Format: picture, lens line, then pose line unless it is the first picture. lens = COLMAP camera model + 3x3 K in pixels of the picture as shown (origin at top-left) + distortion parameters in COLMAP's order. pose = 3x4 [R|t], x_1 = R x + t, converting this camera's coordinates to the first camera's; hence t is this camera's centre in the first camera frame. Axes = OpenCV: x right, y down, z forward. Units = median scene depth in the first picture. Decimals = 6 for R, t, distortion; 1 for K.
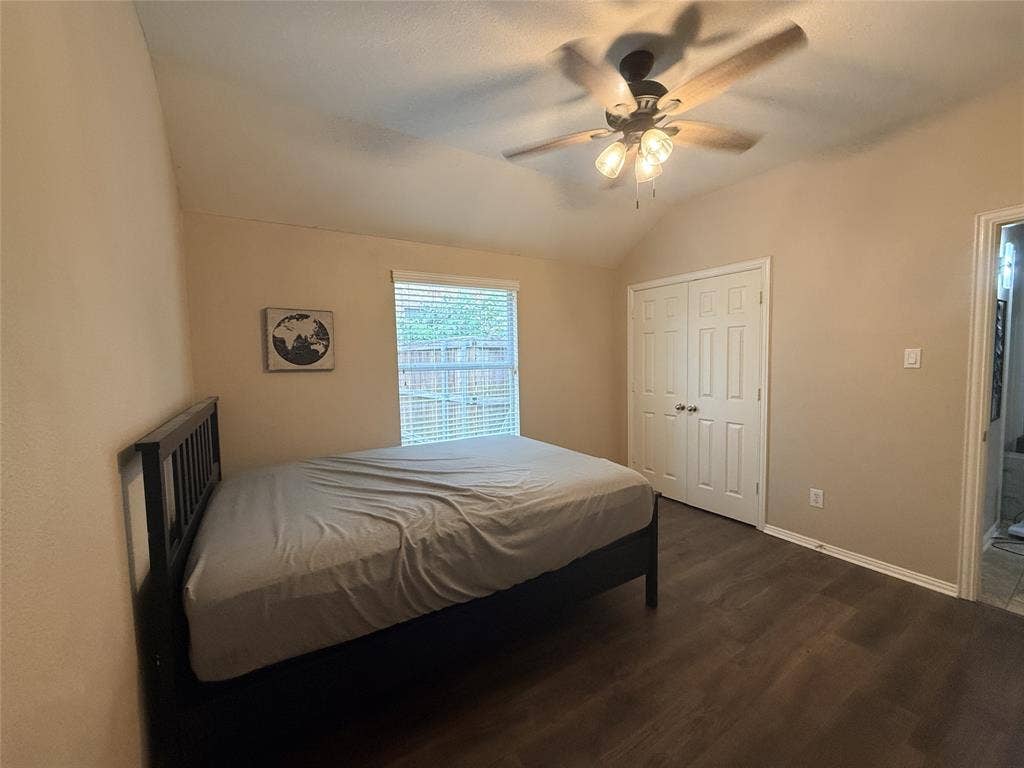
lens RADIAL K [[405.8, 0, 512.0], [0, 405.8, 384.0], [0, 0, 1]] dist [-0.000768, -0.000204]
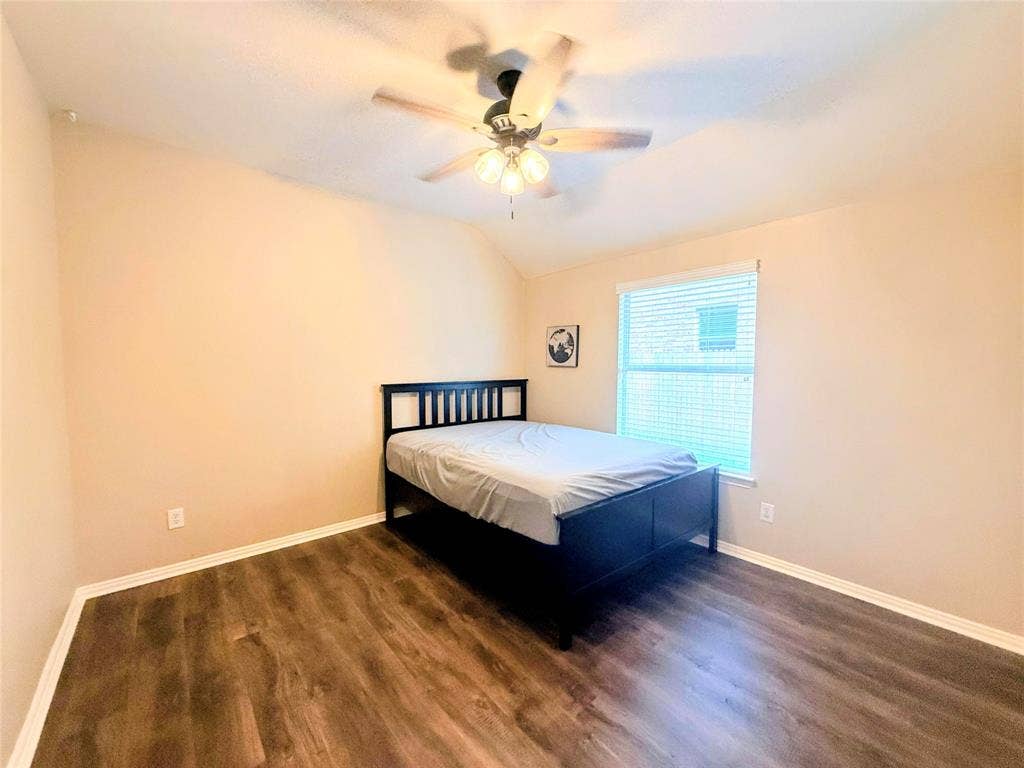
lens RADIAL K [[405.8, 0, 512.0], [0, 405.8, 384.0], [0, 0, 1]] dist [-0.000768, -0.000204]
pose [[0.141515, 0.071812, -0.987328, 0.972089], [-0.065141, 0.995879, 0.063098, -0.052787], [0.987791, 0.055386, 0.145610, 0.616316]]
